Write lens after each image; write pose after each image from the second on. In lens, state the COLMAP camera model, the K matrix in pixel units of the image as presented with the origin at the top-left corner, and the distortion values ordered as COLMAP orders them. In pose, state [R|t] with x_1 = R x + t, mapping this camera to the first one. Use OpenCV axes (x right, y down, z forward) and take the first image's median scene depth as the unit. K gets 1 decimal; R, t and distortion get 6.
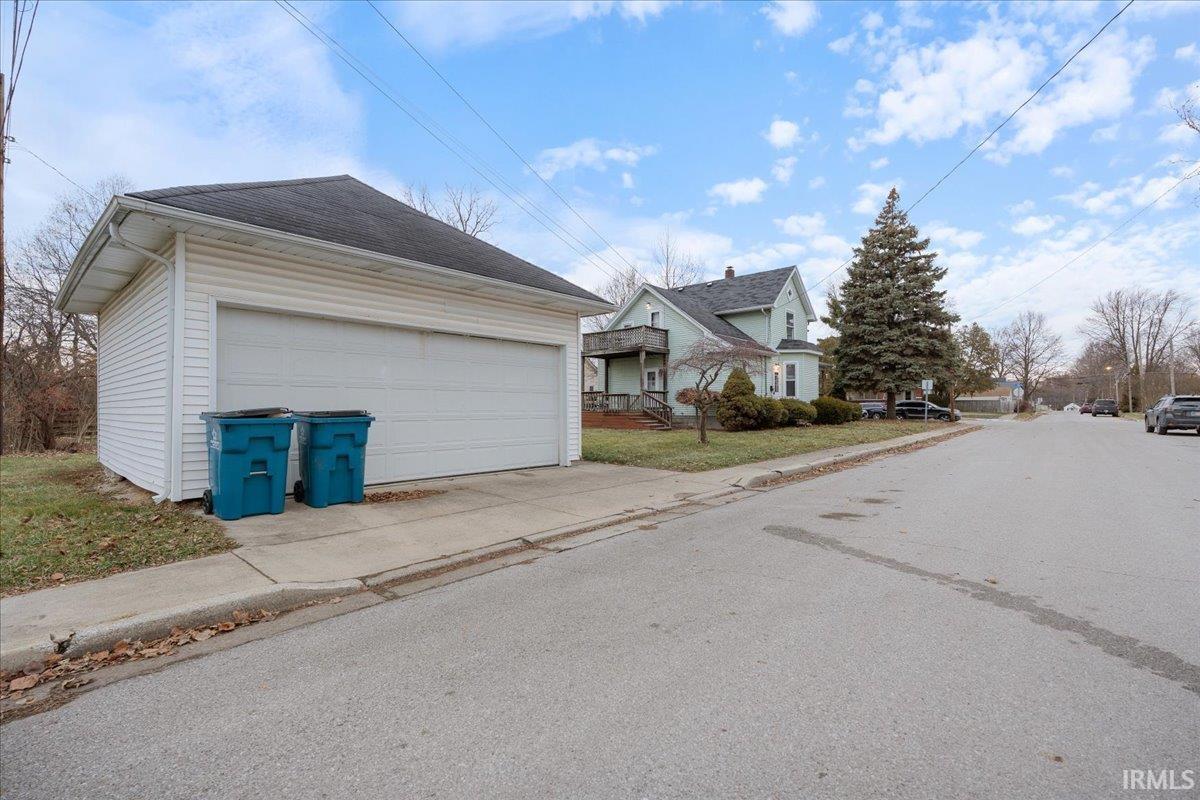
lens RADIAL K [[530.0, 0, 600.0], [0, 530.0, 400.0], [0, 0, 1]] dist [-0.000045, -0.000101]
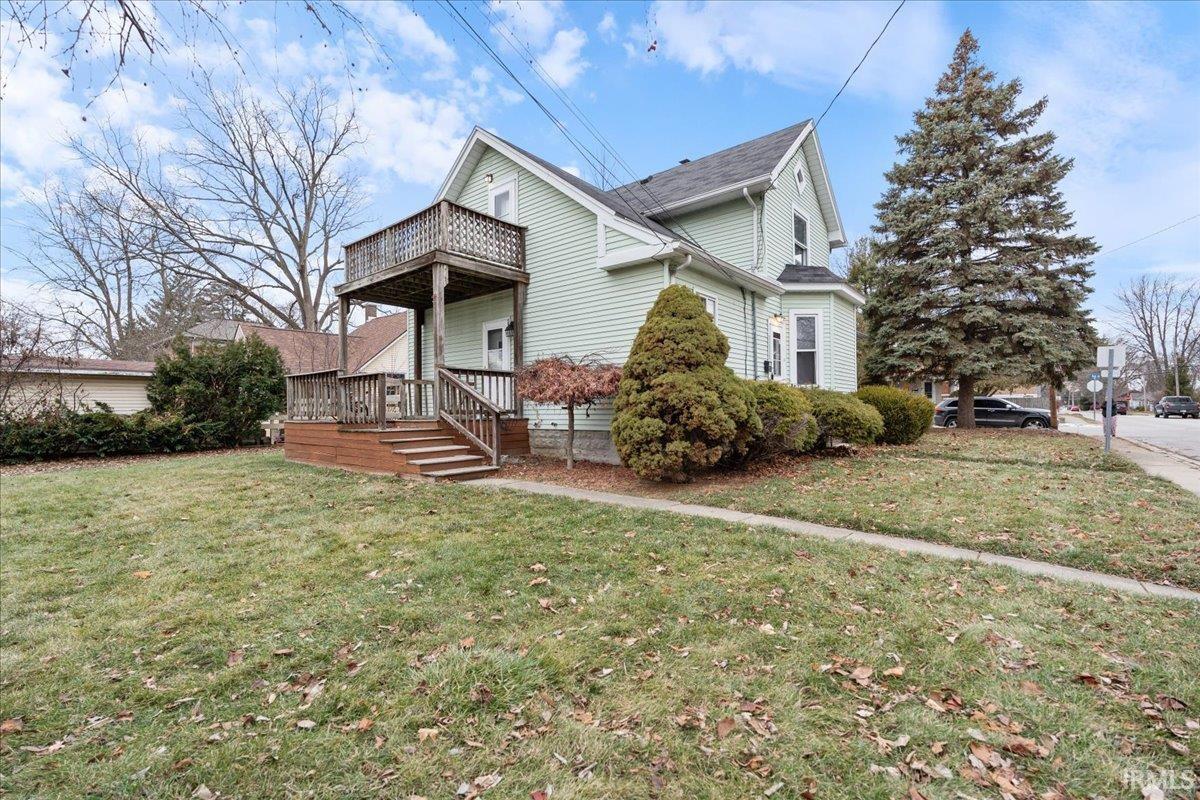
lens RADIAL K [[514.8, 0, 600.0], [0, 514.8, 400.0], [0, 0, 1]] dist [0.017700, 0.000044]
pose [[0.999494, -0.005957, 0.031246, 0.169286], [0.006126, 0.999967, -0.005303, 0.008091], [-0.031213, 0.005492, 0.999498, 0.569937]]
